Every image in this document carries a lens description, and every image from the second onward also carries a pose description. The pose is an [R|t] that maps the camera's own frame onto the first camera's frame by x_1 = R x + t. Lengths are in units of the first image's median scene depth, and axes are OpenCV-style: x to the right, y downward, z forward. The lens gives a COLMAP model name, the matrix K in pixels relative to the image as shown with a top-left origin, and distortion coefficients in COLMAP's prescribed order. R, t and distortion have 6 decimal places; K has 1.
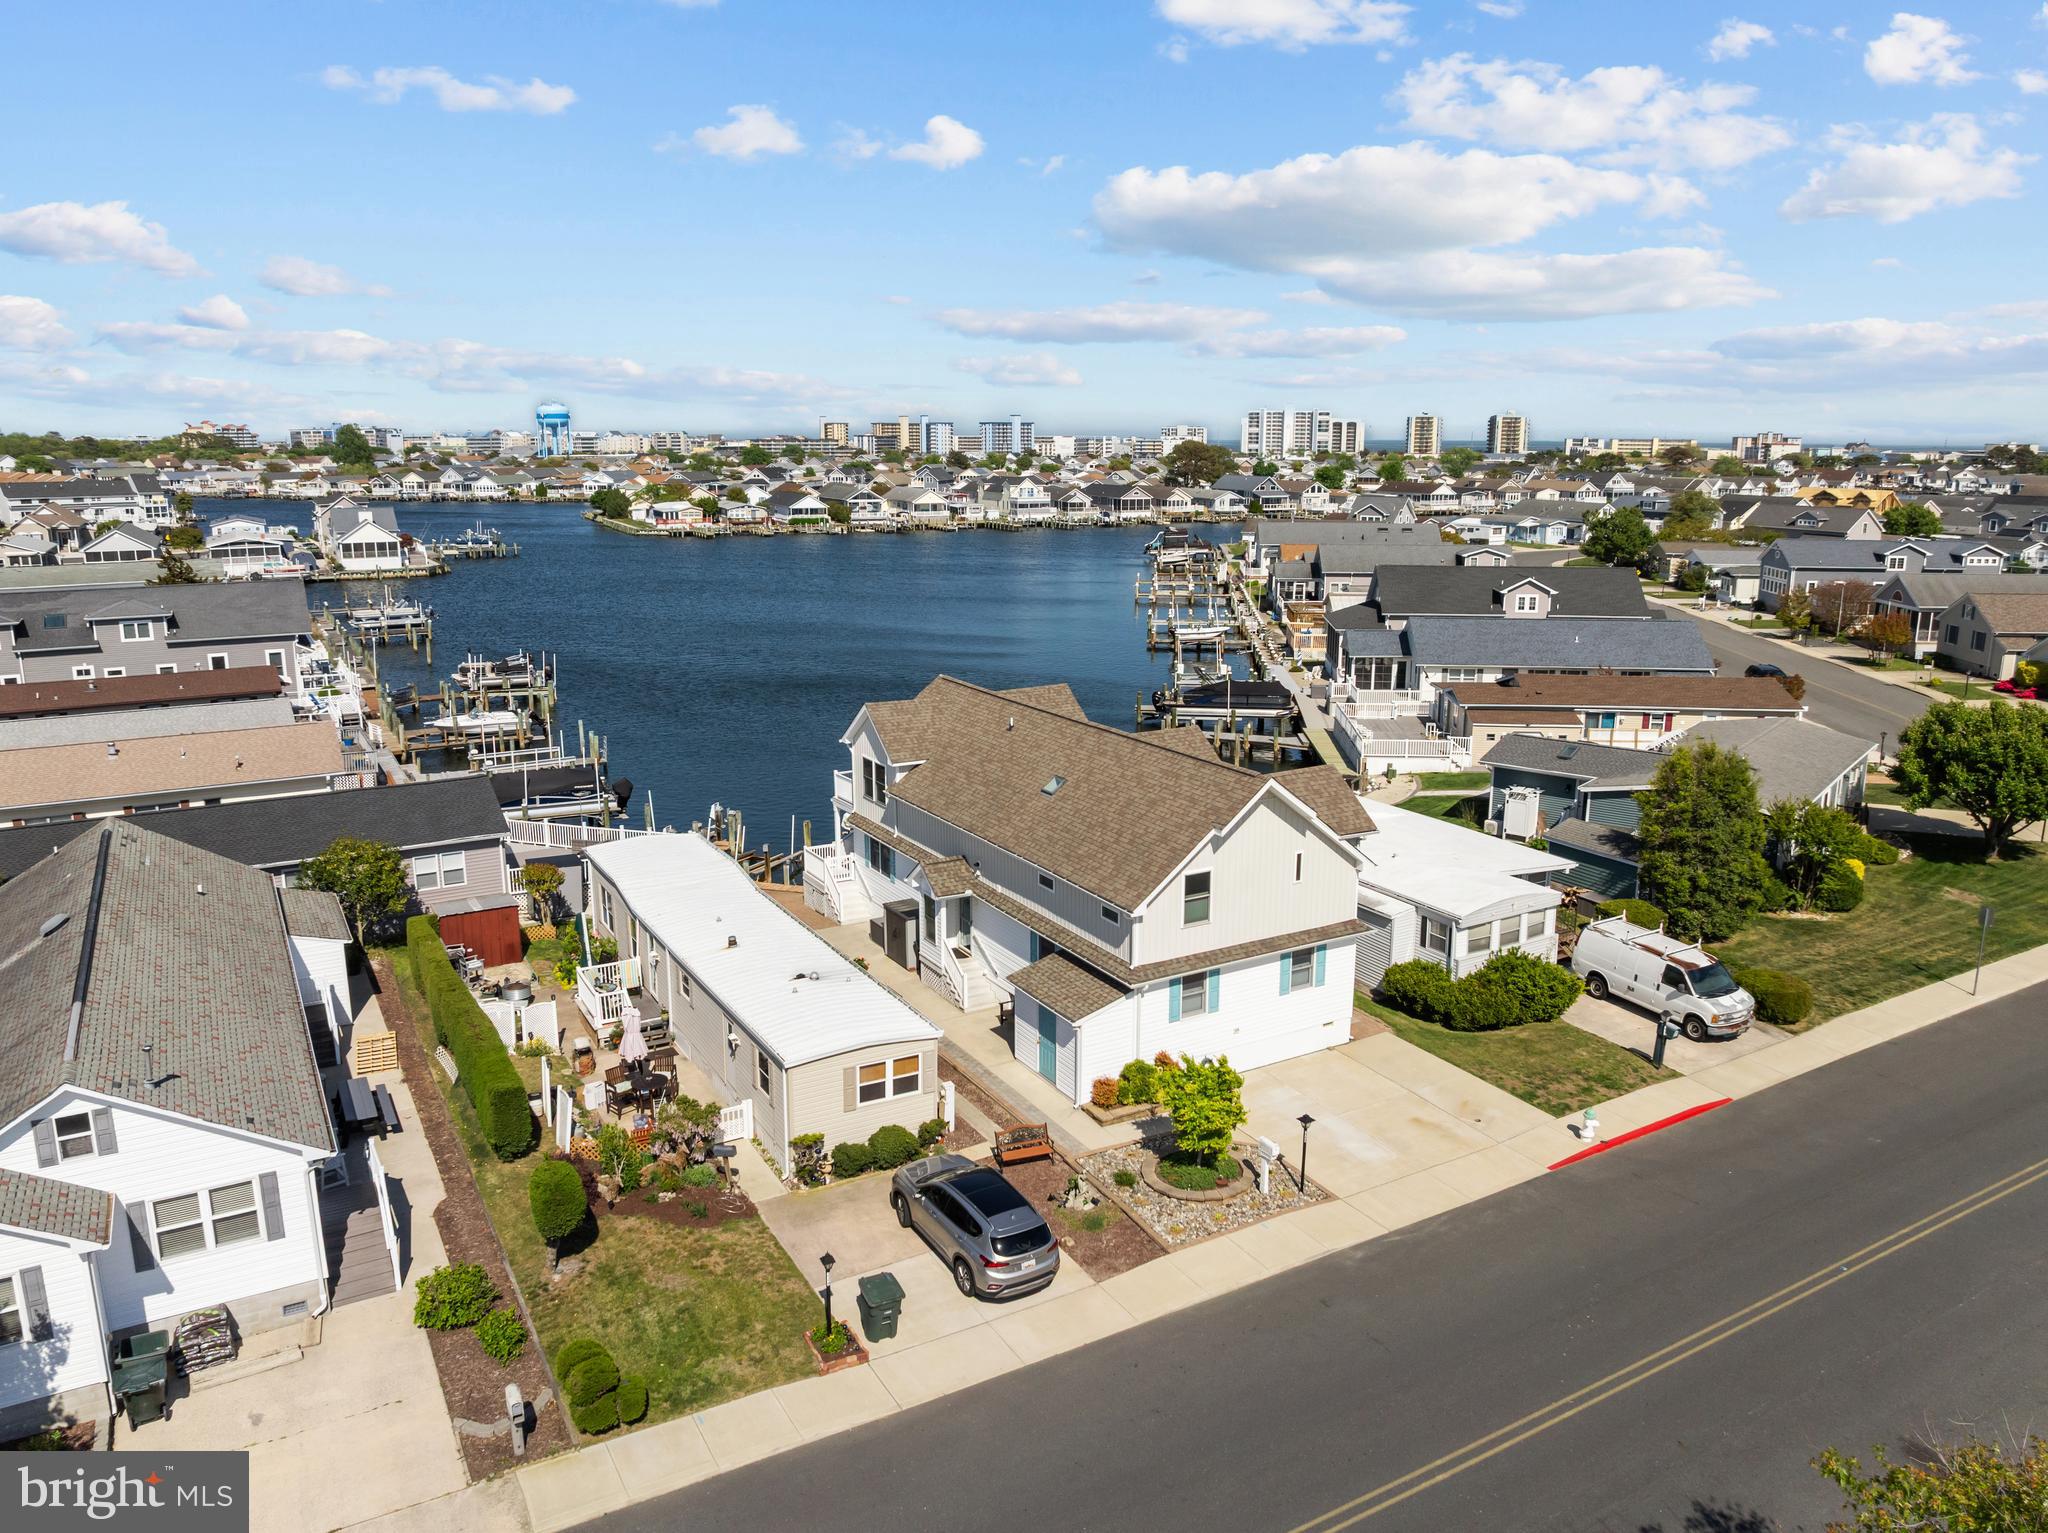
lens RADIAL K [[1439.8, 0, 1033.6], [0, 1439.8, 748.8], [0, 0, 1]] dist [-0.030243, -0.010221]
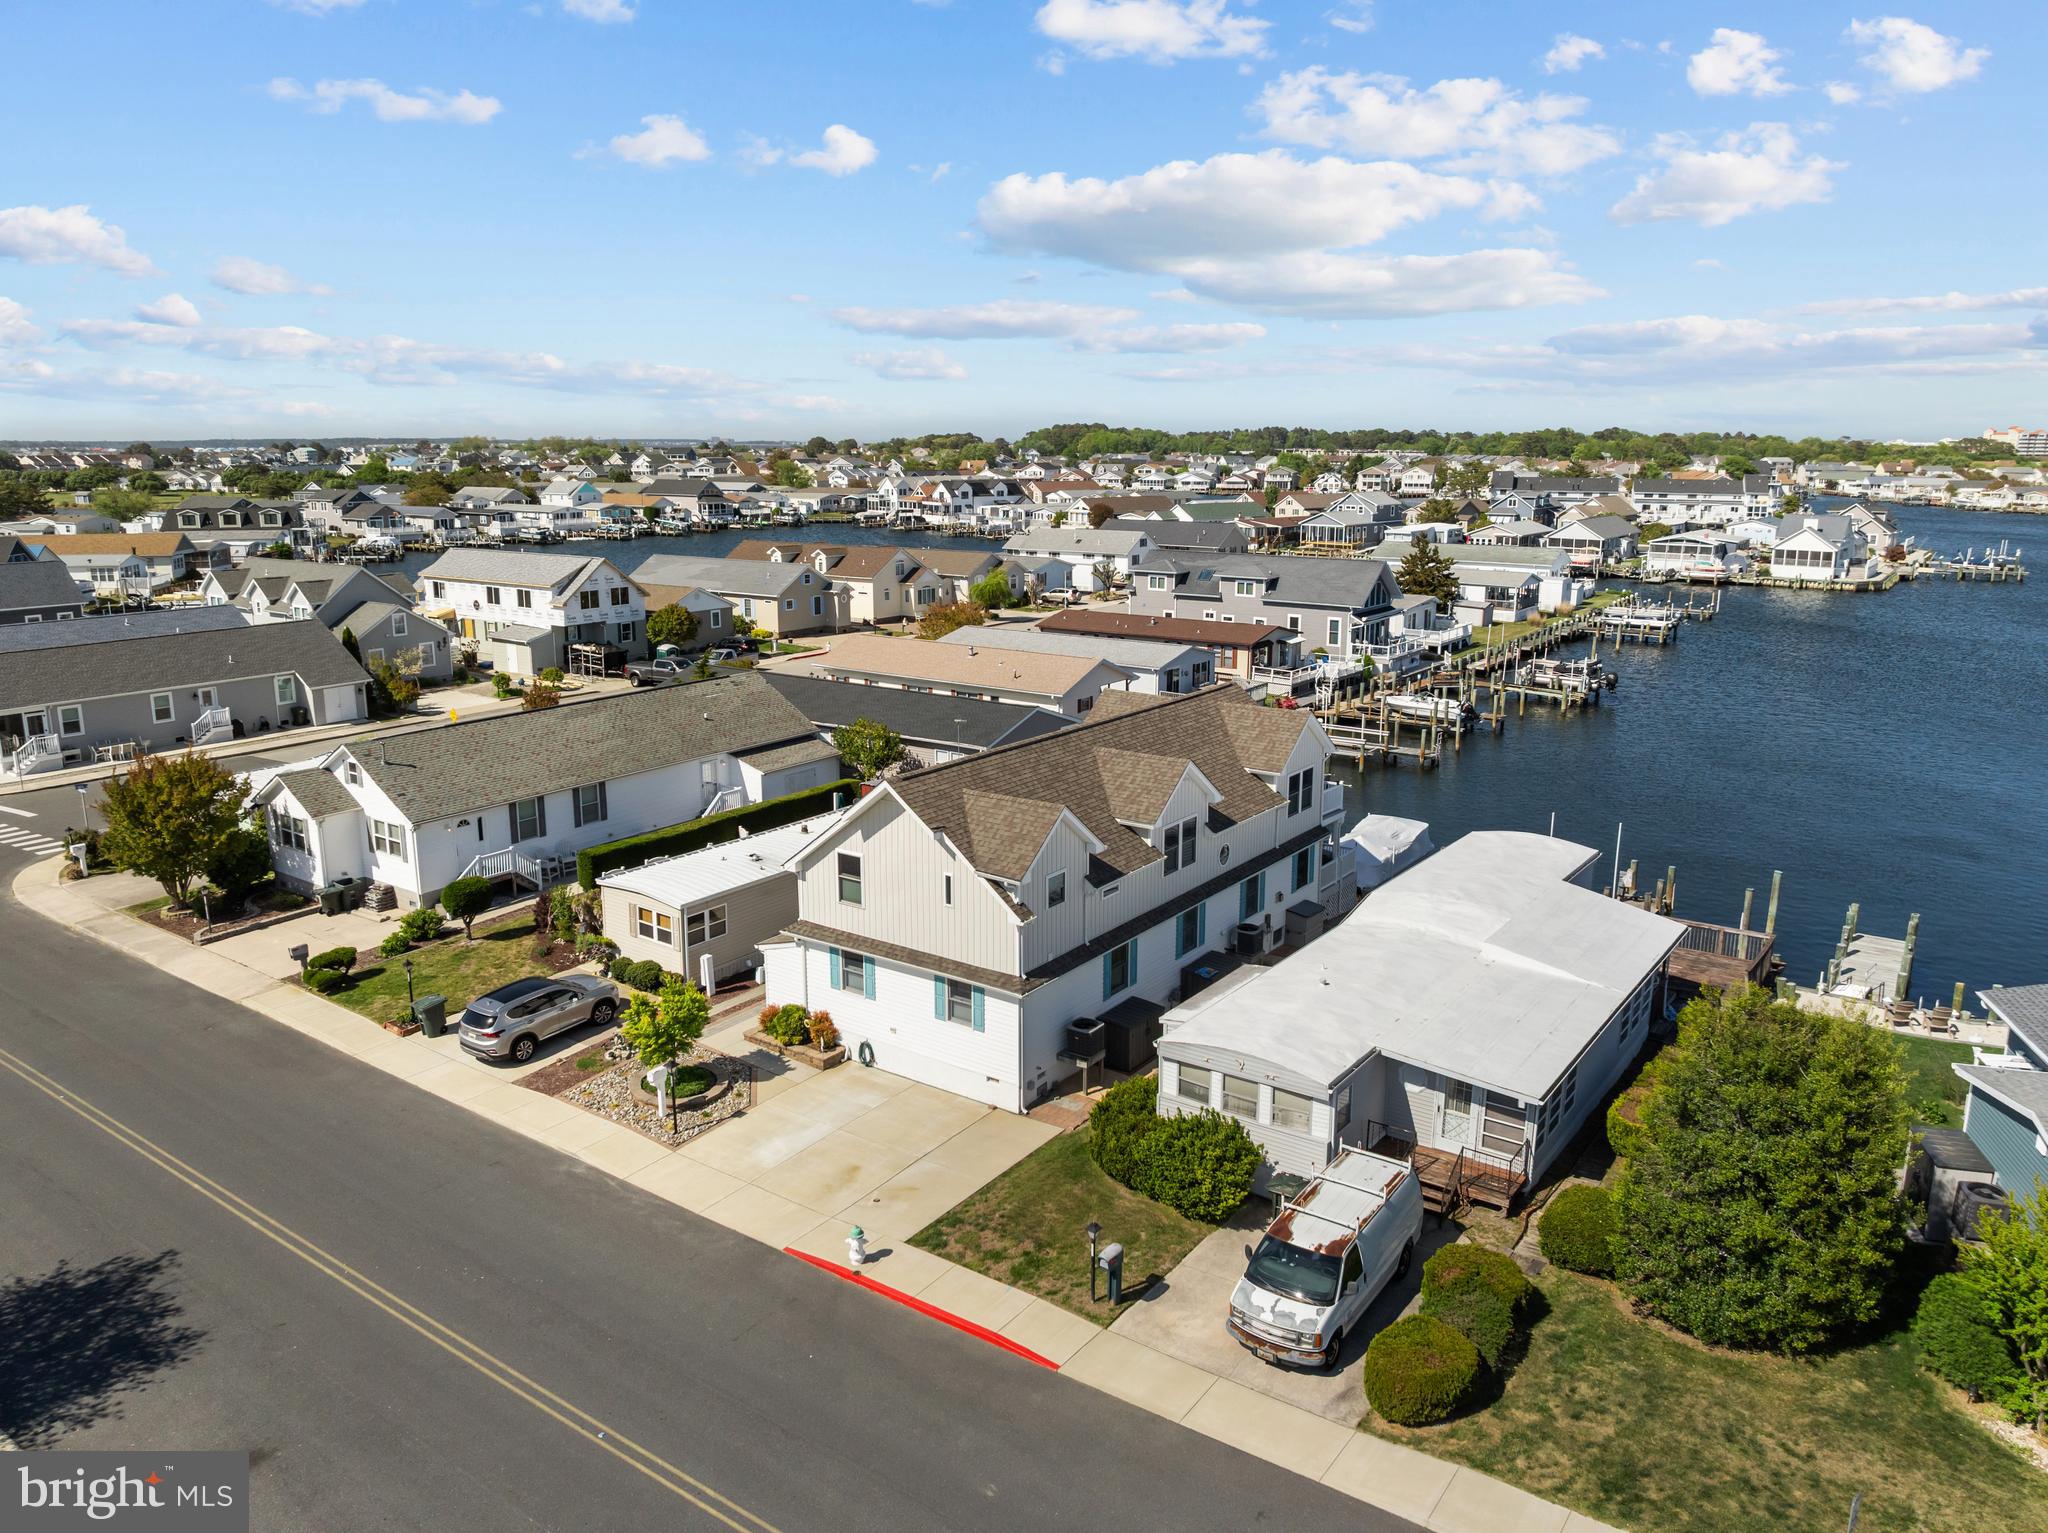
lens RADIAL K [[1439.8, 0, 1033.6], [0, 1439.8, 748.8], [0, 0, 1]] dist [-0.030243, -0.010221]
pose [[0.412678, 0.190540, -0.890725, 0.800727], [-0.193715, 0.973866, 0.118576, -0.101844], [0.890040, 0.123613, 0.438803, 0.484028]]
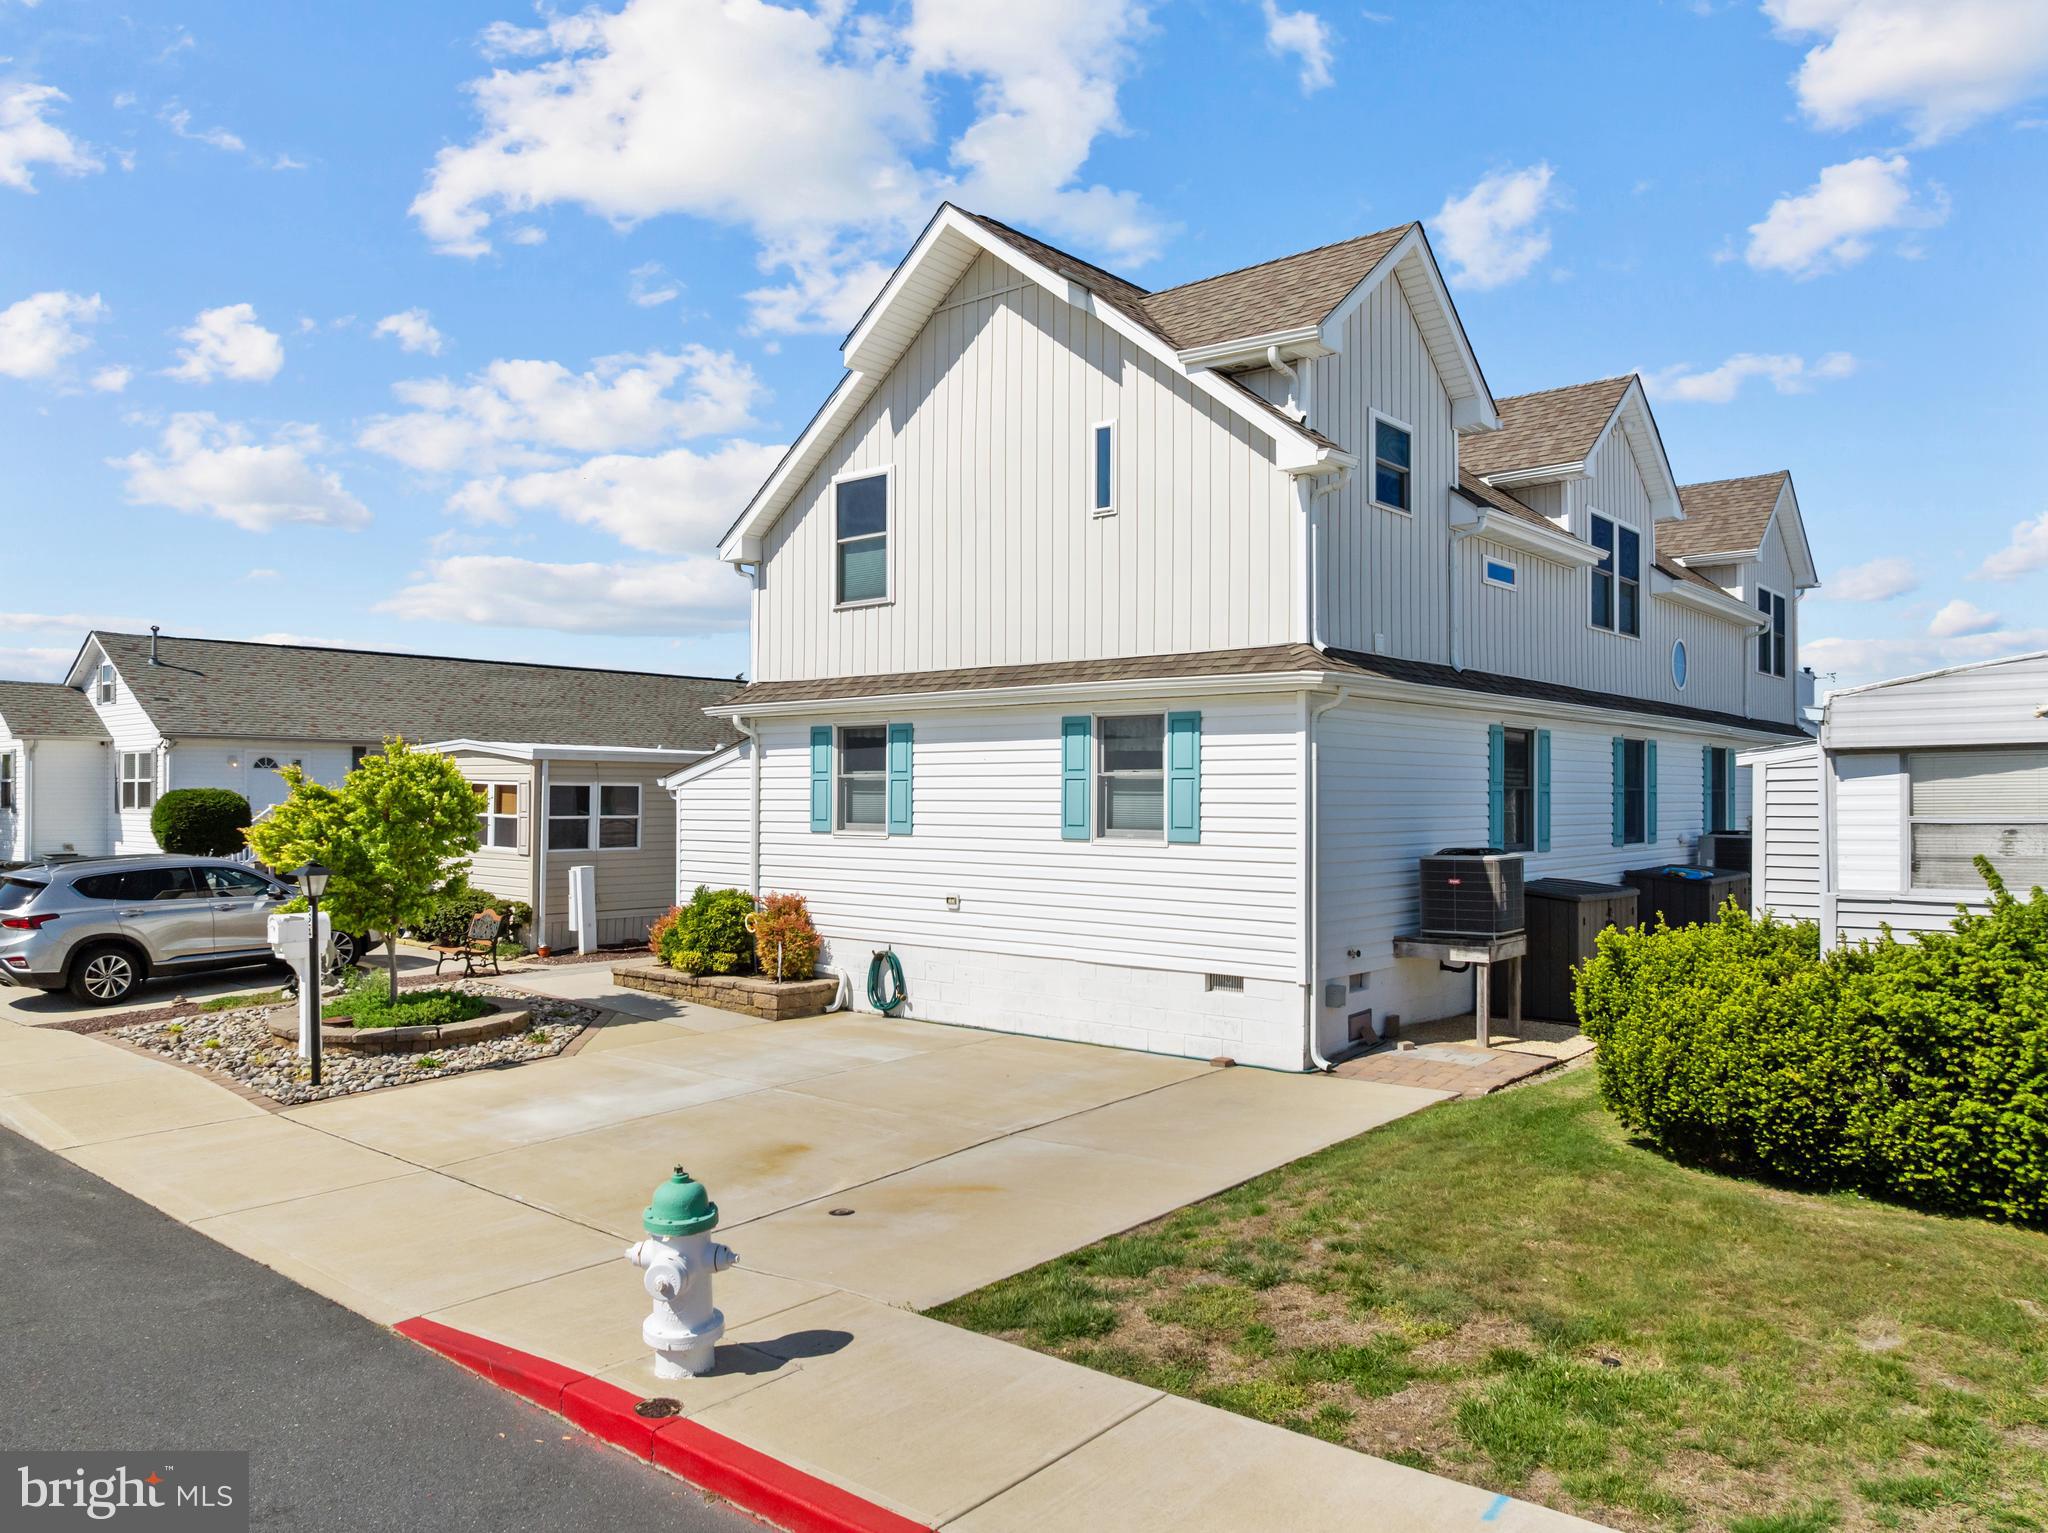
lens RADIAL K [[1460.4, 0, 1025.9], [0, 1460.4, 773.0], [0, 0, 1]] dist [-0.039675, -0.004109]
pose [[0.331063, -0.013718, -0.943509, 0.403253], [-0.202399, 0.975589, -0.085204, 0.148320], [0.921646, 0.219174, 0.320205, 0.685090]]
